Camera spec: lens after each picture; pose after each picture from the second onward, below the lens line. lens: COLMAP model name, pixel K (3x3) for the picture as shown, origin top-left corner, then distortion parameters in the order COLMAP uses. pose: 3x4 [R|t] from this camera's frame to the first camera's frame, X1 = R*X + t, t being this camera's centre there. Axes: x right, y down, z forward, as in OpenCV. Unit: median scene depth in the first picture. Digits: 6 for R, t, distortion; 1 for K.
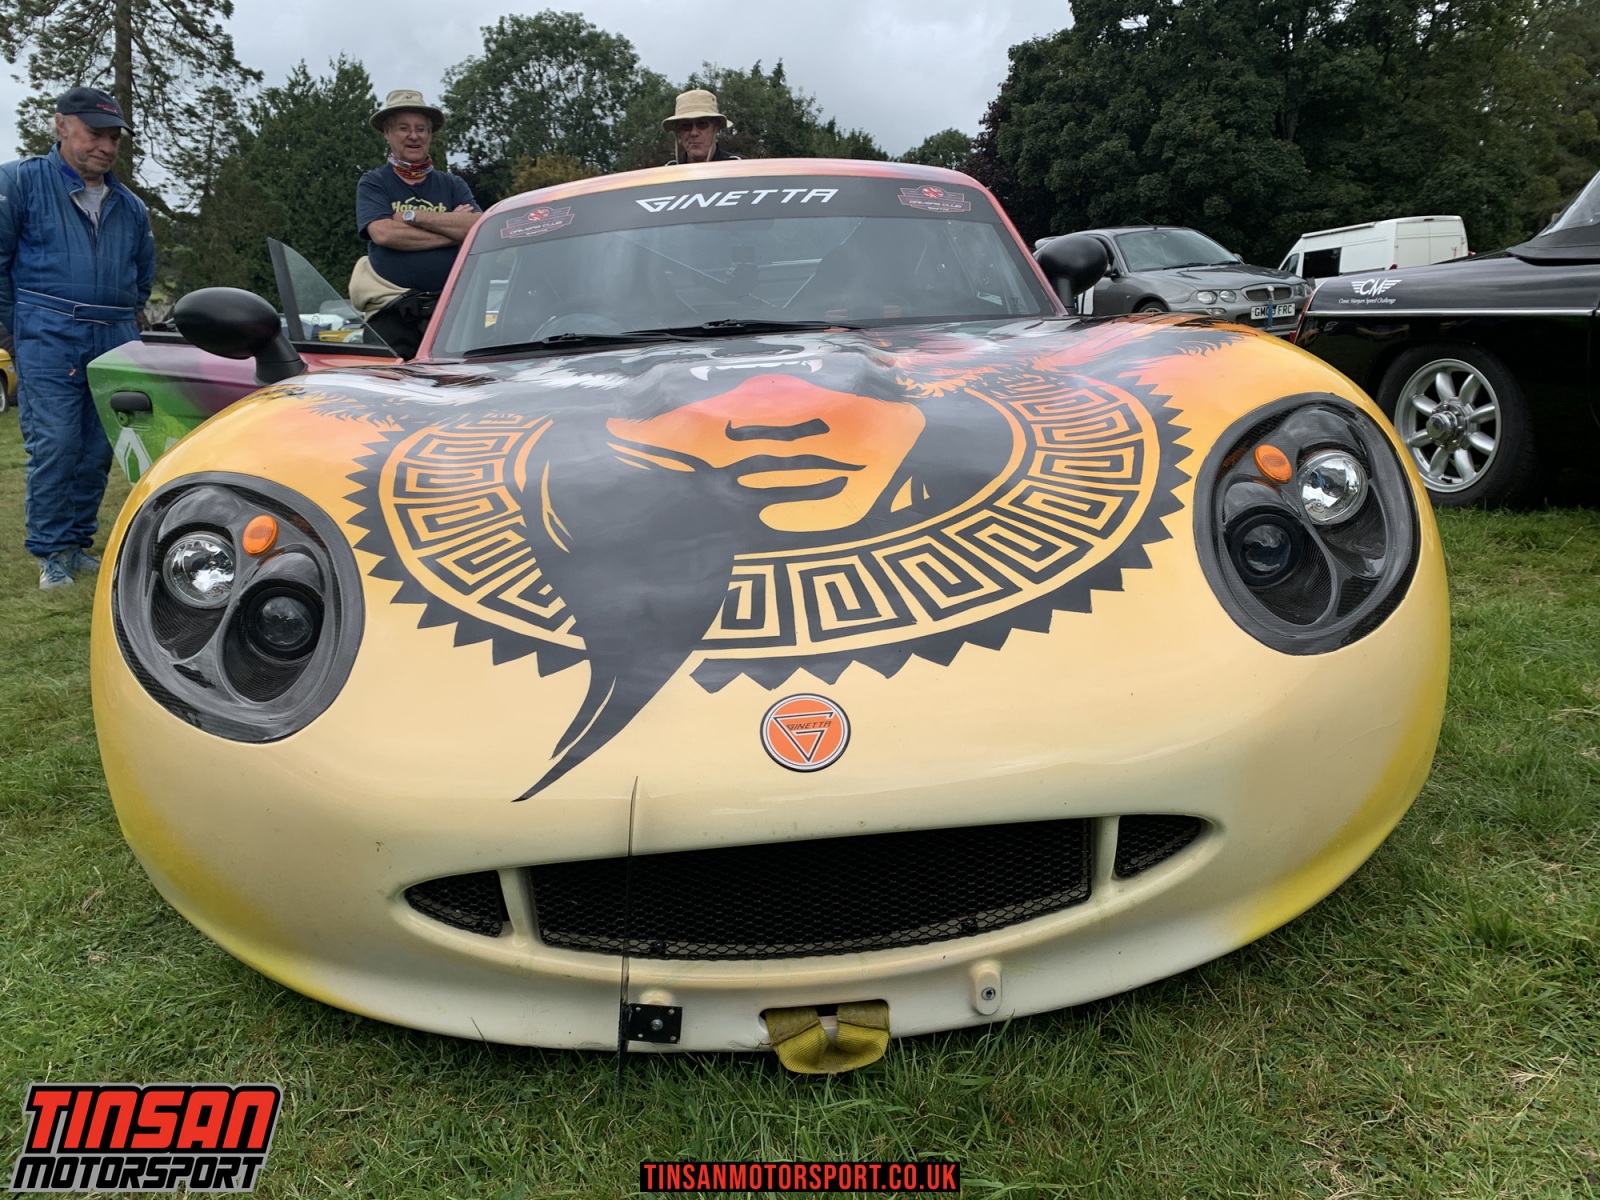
lens RADIAL K [[1212.0, 0, 796.7], [0, 1212.0, 608.5], [0, 0, 1]] dist [0.035772, -0.033918]
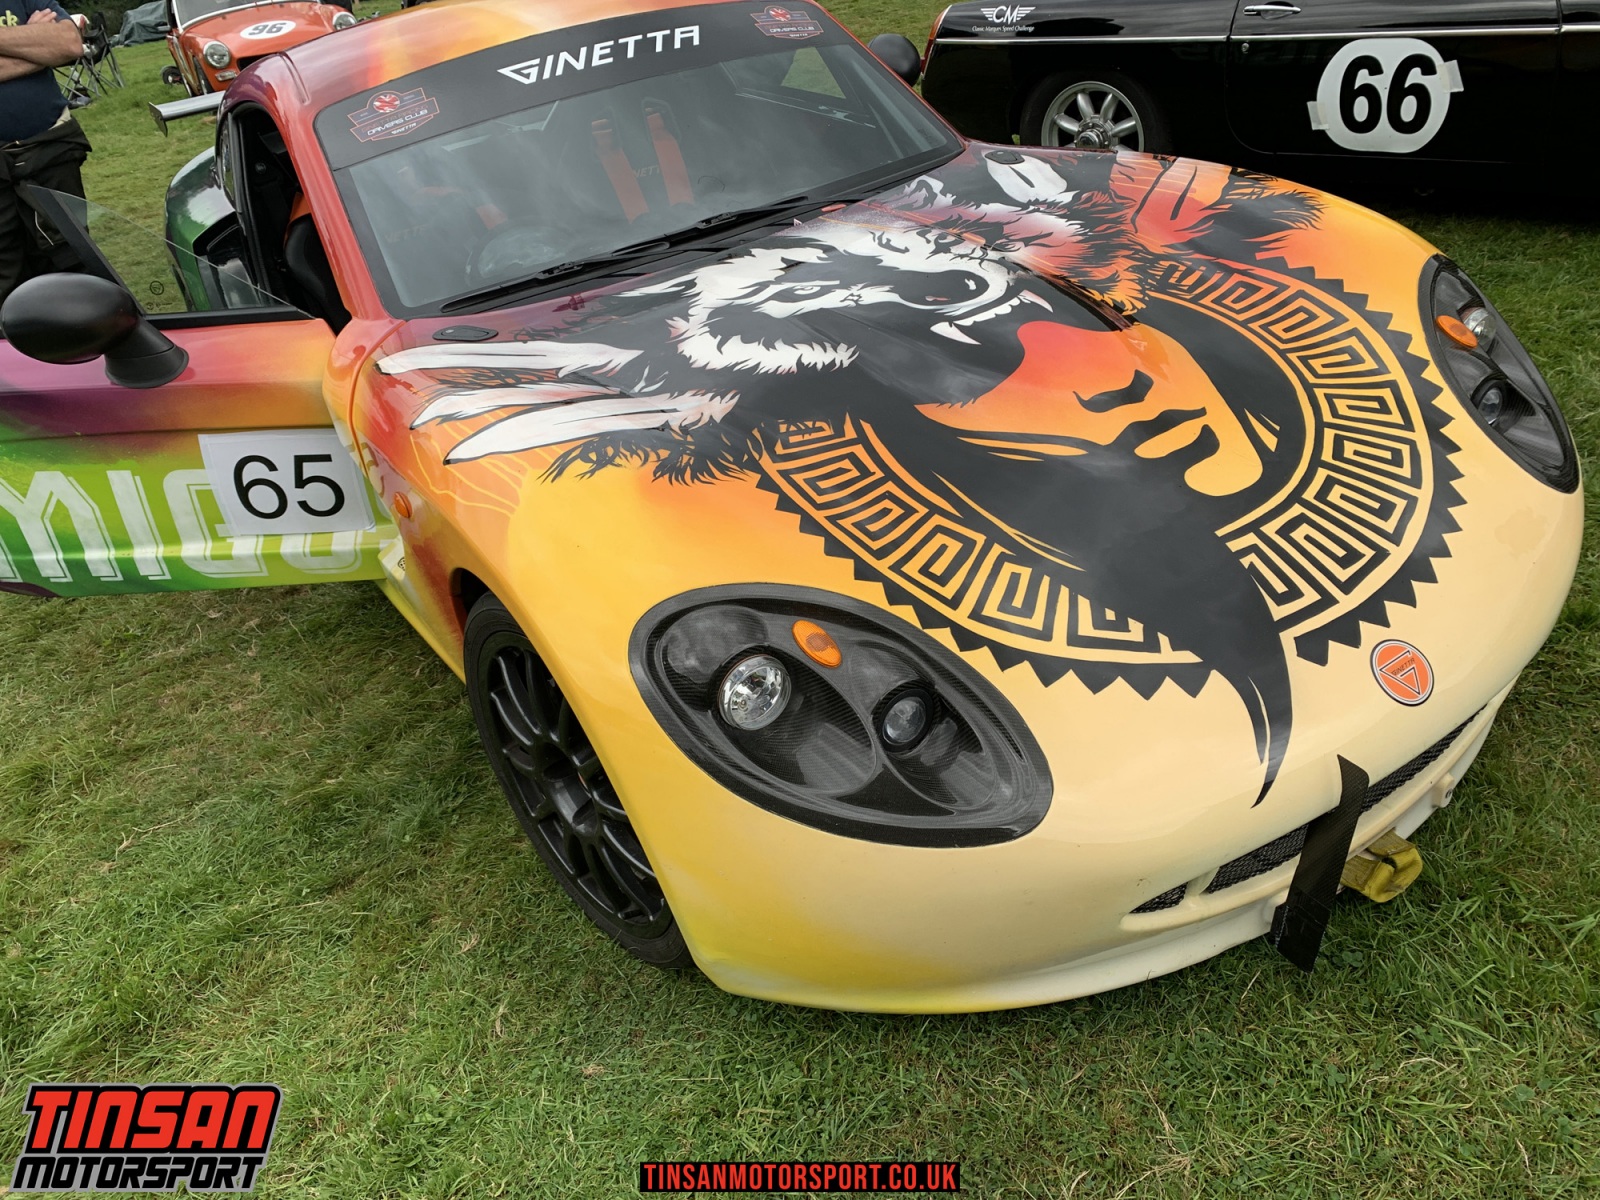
lens RADIAL K [[1212.0, 0, 801.2], [0, 1212.0, 589.3], [0, 0, 1]] dist [0.035772, -0.033918]
pose [[0.865529, -0.308373, 0.394672, -0.819466], [0.206230, 0.937513, 0.280248, -0.377534], [-0.456431, -0.161169, 0.875040, 0.150038]]
